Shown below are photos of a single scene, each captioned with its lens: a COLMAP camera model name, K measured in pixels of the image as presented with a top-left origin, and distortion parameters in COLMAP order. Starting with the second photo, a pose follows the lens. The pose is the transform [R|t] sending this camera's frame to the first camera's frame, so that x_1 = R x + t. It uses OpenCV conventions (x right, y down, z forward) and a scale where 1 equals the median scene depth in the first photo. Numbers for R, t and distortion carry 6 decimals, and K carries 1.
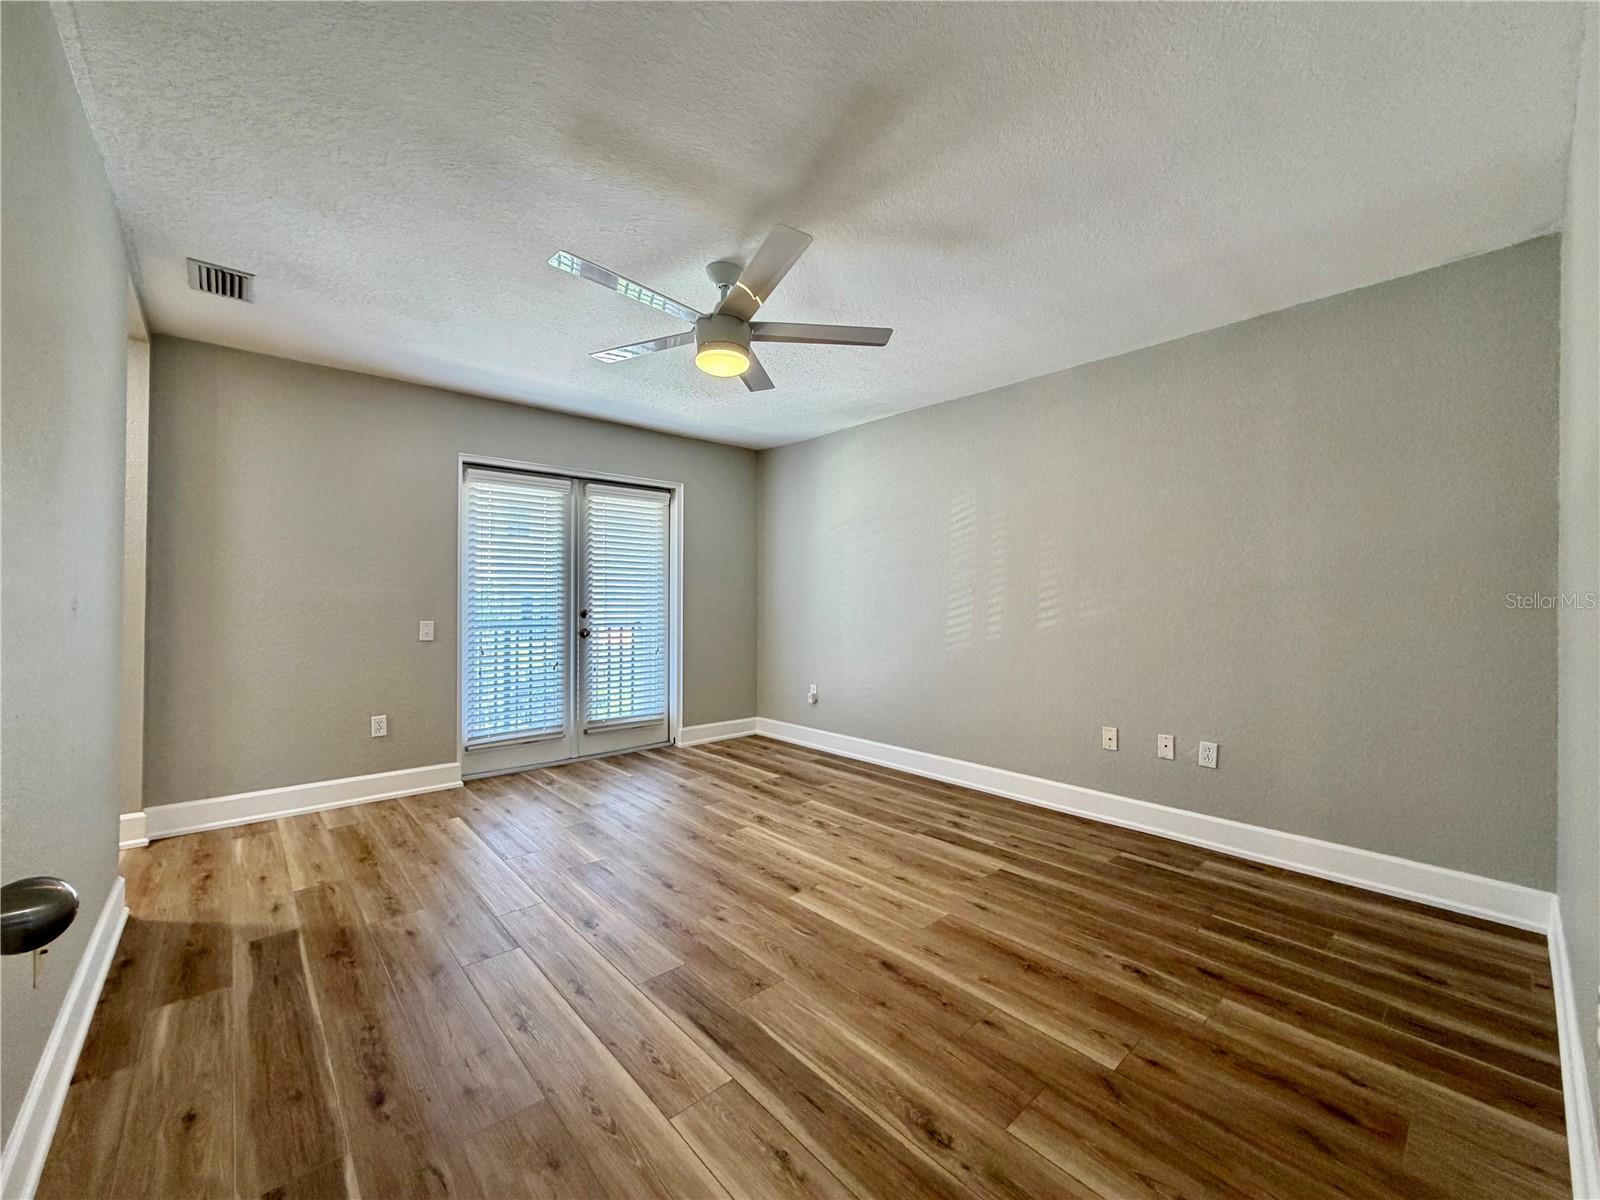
lens RADIAL K [[637.2, 0, 798.8], [0, 637.2, 601.0], [0, 0, 1]] dist [-0.001499, 0.000369]
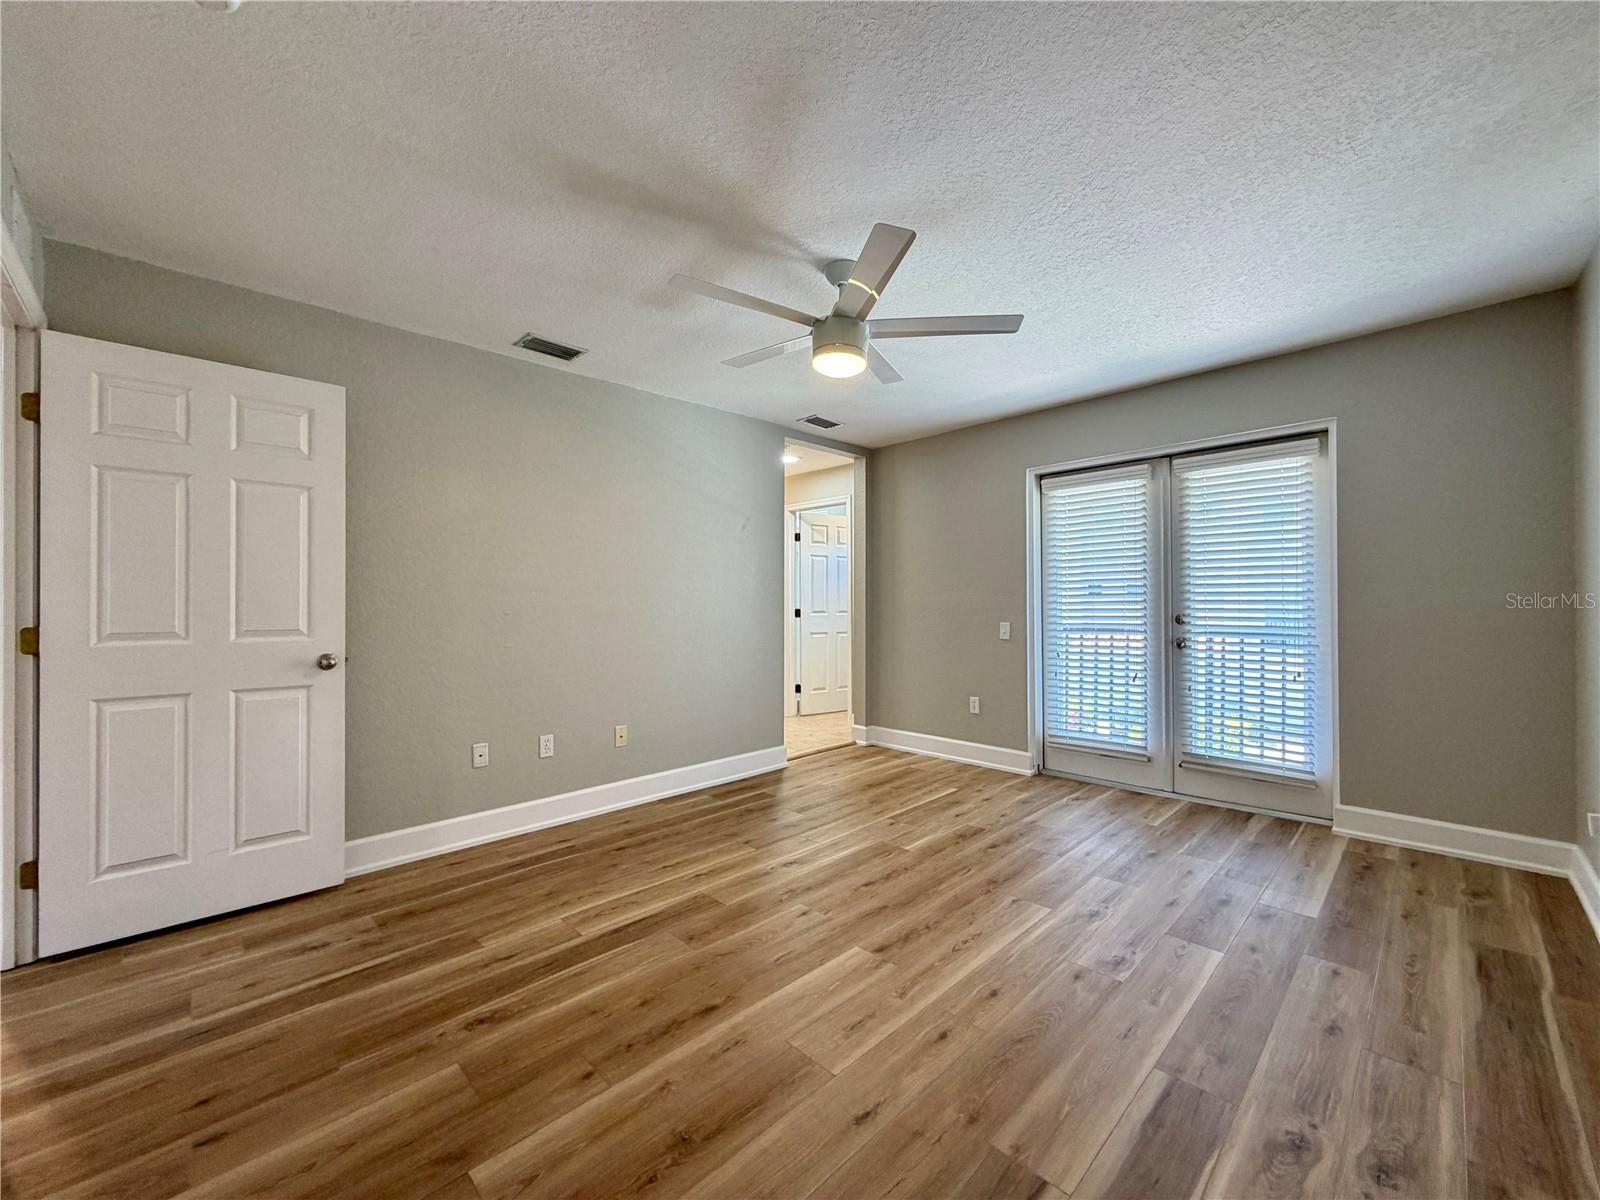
lens RADIAL K [[637.2, 0, 798.8], [0, 637.2, 601.0], [0, 0, 1]] dist [-0.001499, 0.000369]
pose [[0.046698, -0.009870, -0.998860, 0.714197], [0.006862, 0.999931, -0.009560, 0.001149], [0.998886, -0.006408, 0.046762, 0.738171]]
